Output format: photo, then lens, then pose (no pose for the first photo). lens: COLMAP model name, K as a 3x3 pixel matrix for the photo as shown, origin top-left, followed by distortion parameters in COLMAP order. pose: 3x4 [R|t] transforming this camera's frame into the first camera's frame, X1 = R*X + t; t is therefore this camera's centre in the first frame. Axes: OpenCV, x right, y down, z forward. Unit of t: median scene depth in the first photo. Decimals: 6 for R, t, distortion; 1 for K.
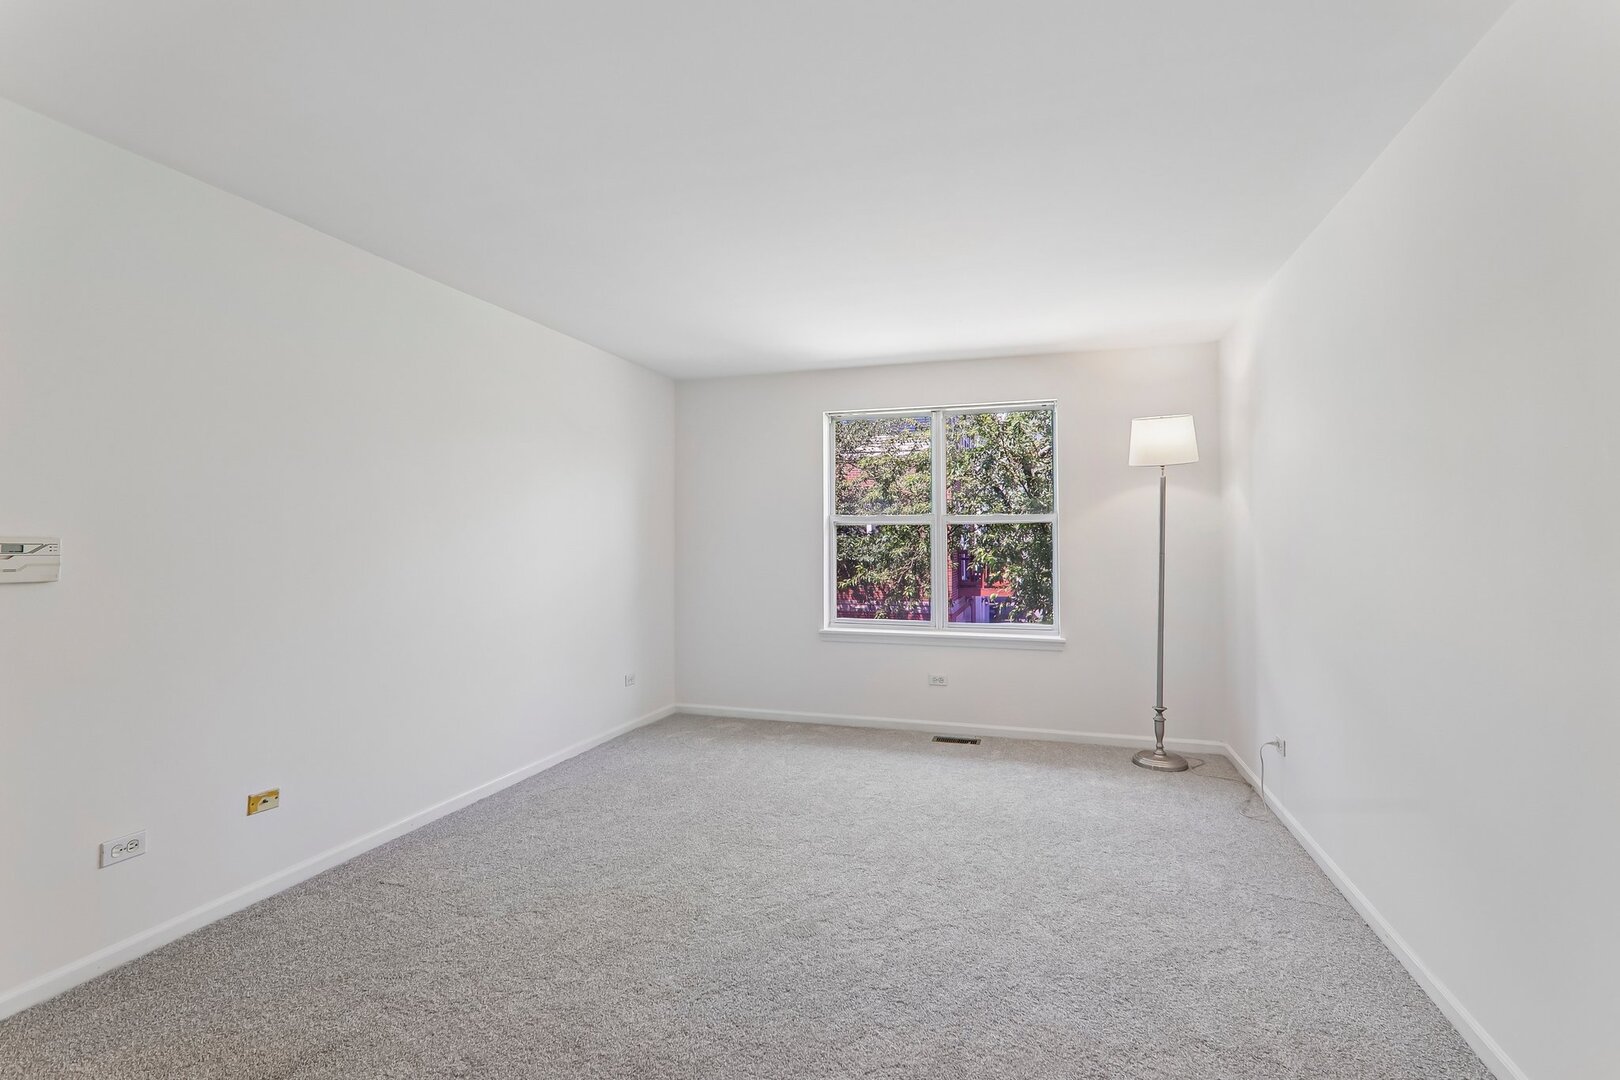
lens RADIAL K [[750.4, 0, 796.0], [0, 750.4, 530.6], [0, 0, 1]] dist [0.001675, 0.001761]
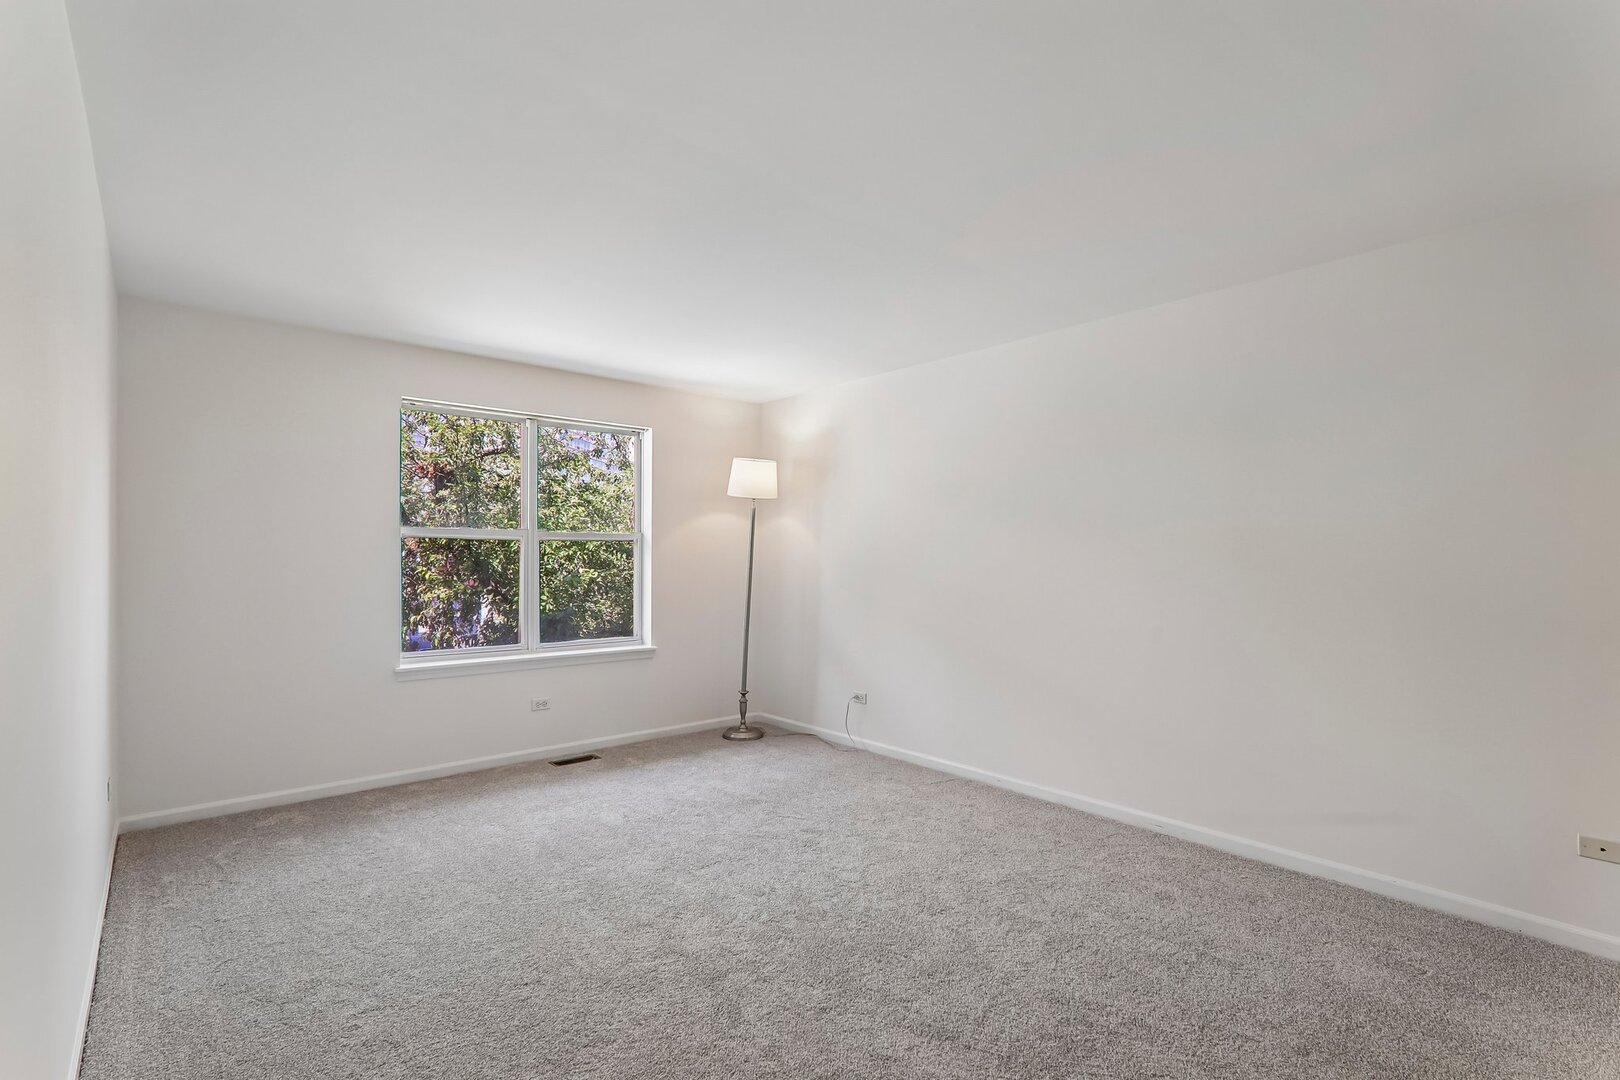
lens RADIAL K [[750.4, 0, 809.6], [0, 750.4, 556.8], [0, 0, 1]] dist [0.001675, 0.001761]
pose [[0.519275, 0.004882, 0.854593, -0.476622], [-0.013360, 0.999908, 0.002406, 0.005650], [-0.854503, -0.012666, 0.519292, 0.229611]]
